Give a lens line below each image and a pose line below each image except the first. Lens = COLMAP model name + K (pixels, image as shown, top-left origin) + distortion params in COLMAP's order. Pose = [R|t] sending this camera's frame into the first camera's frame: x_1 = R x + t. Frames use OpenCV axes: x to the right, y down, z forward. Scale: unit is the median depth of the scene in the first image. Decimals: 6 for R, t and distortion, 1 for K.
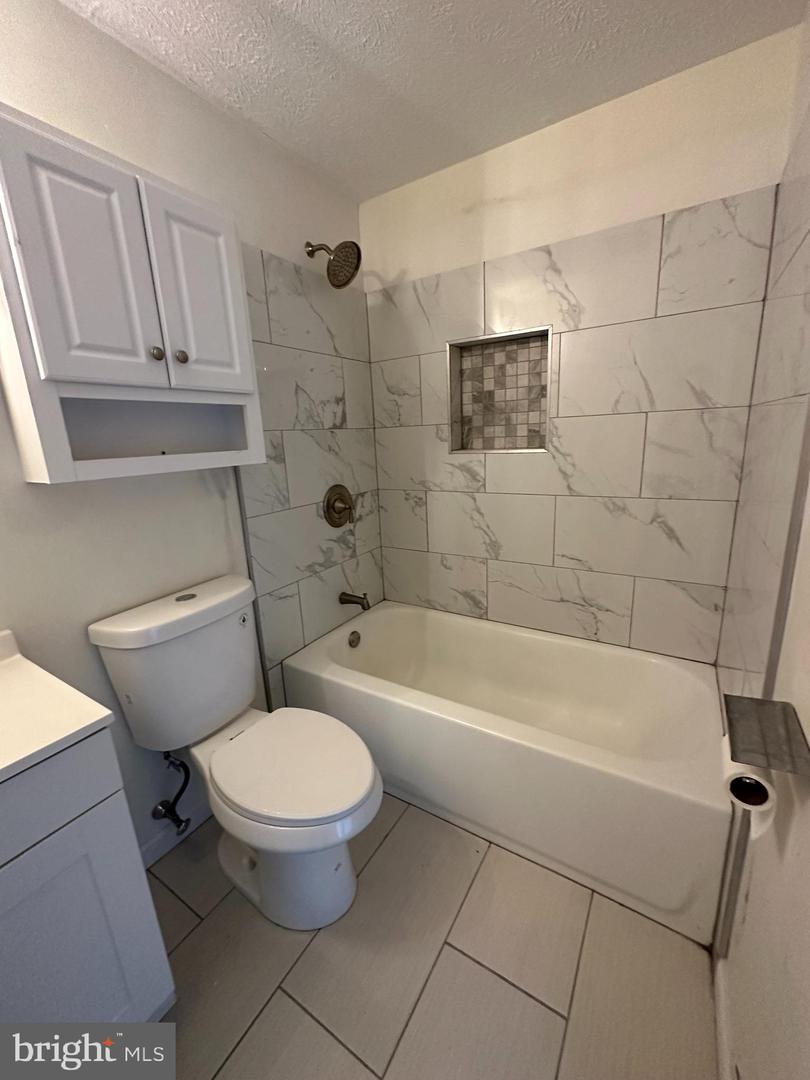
lens RADIAL K [[433.2, 0, 402.2], [0, 433.2, 544.0], [0, 0, 1]] dist [0.000044, 0.003822]
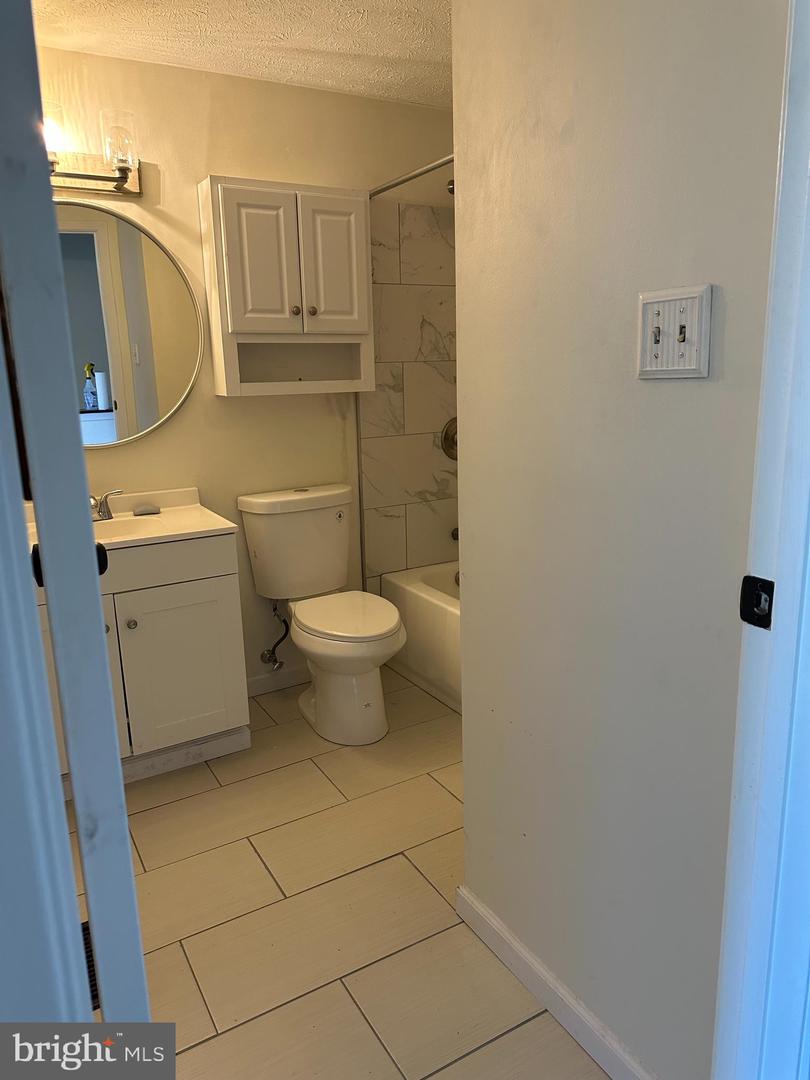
lens RADIAL K [[760.6, 0, 405.0], [0, 760.6, 540.0], [0, 0, 1]] dist [0.120387, -0.001751]
pose [[0.888366, 0.128249, -0.440860, 0.771455], [-0.128834, 0.991249, 0.028751, 0.155431], [0.440690, 0.031256, 0.897115, -0.876410]]
